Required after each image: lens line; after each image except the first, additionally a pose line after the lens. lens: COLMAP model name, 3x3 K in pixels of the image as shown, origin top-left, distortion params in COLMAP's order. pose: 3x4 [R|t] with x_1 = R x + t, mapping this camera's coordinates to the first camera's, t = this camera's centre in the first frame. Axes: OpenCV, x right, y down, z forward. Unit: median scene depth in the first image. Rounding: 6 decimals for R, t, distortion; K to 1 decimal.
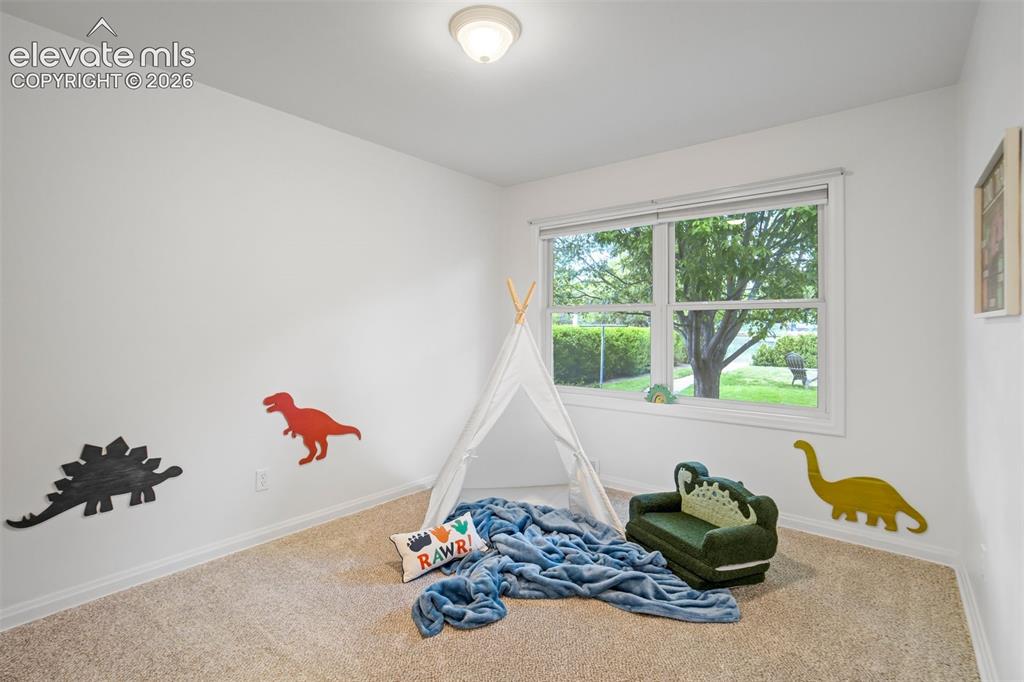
lens RADIAL K [[474.6, 0, 515.3], [0, 474.6, 331.7], [0, 0, 1]] dist [-0.036132, 0.018827]
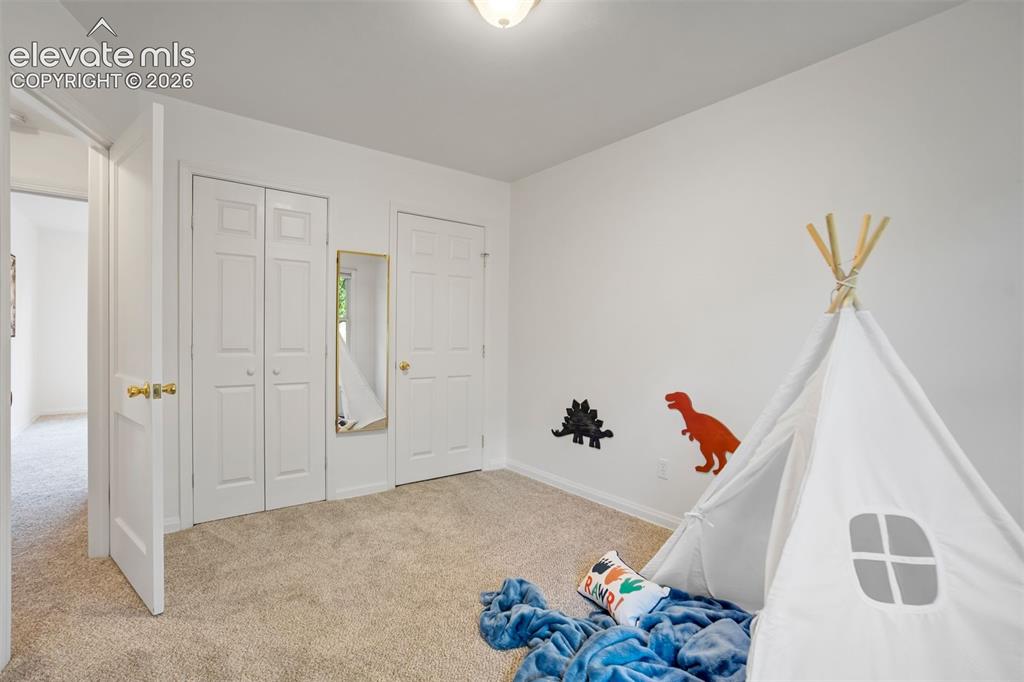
lens RADIAL K [[474.6, 0, 515.2], [0, 474.6, 345.3], [0, 0, 1]] dist [-0.036132, 0.018827]
pose [[-0.240611, 0.005174, -0.970608, 0.704037], [-0.021055, 0.999723, 0.010549, 0.028742], [0.970393, 0.022975, -0.240436, 1.071256]]
